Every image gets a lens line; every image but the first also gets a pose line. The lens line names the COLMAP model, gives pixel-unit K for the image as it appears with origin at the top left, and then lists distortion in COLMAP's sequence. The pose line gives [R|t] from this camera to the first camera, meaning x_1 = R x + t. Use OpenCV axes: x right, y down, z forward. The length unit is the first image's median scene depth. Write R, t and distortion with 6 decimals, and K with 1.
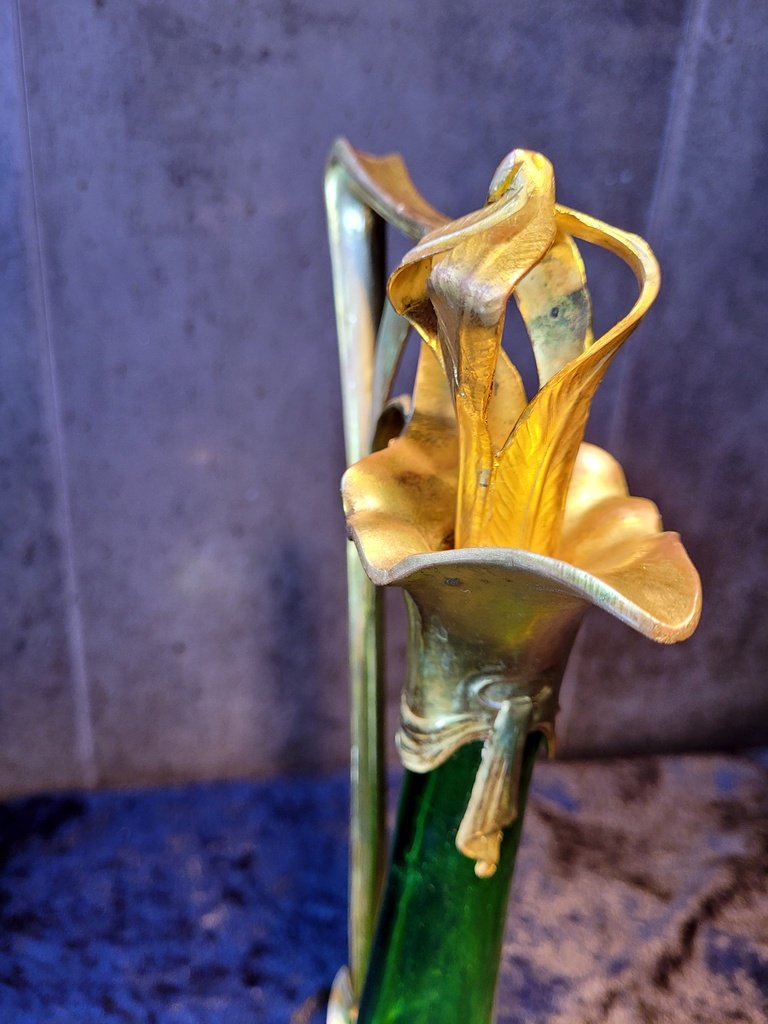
lens RADIAL K [[828.3, 0, 379.1], [0, 828.3, 497.4], [0, 0, 1]] dist [-0.042940, 0.005590]
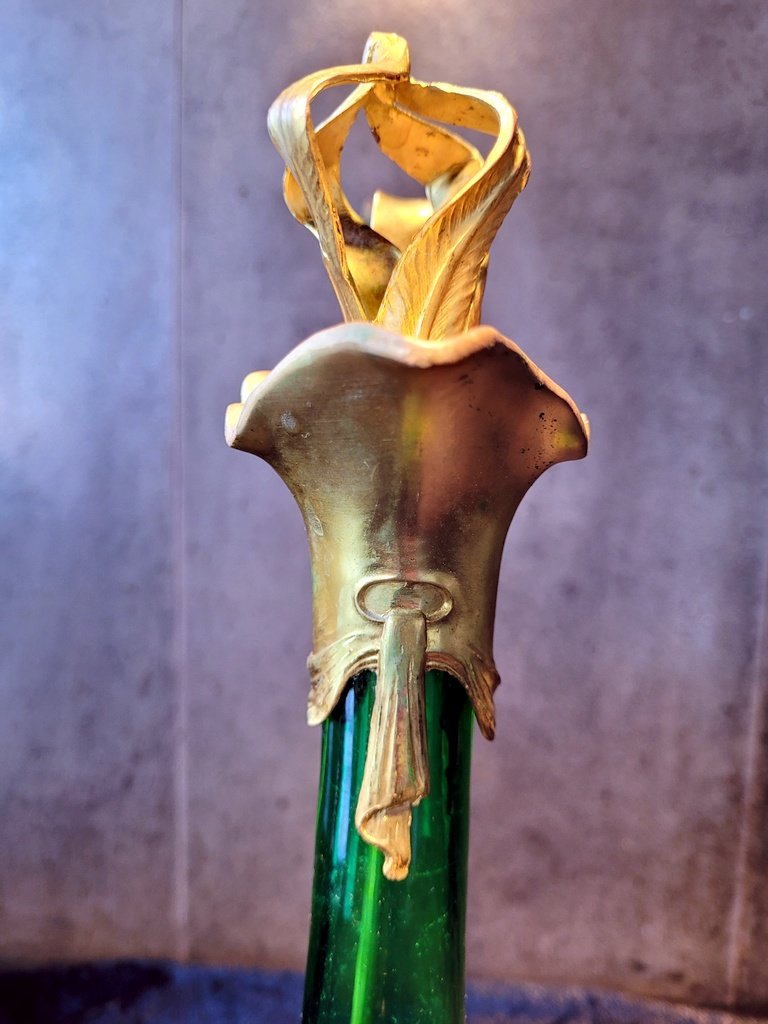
lens RADIAL K [[828.3, 0, 379.1], [0, 828.3, 497.4], [0, 0, 1]] dist [-0.042940, 0.005590]
pose [[0.964122, -0.012870, -0.265149, 0.133176], [-0.070766, 0.950219, -0.303439, 0.141821], [0.255855, 0.311316, 0.915216, 0.061734]]
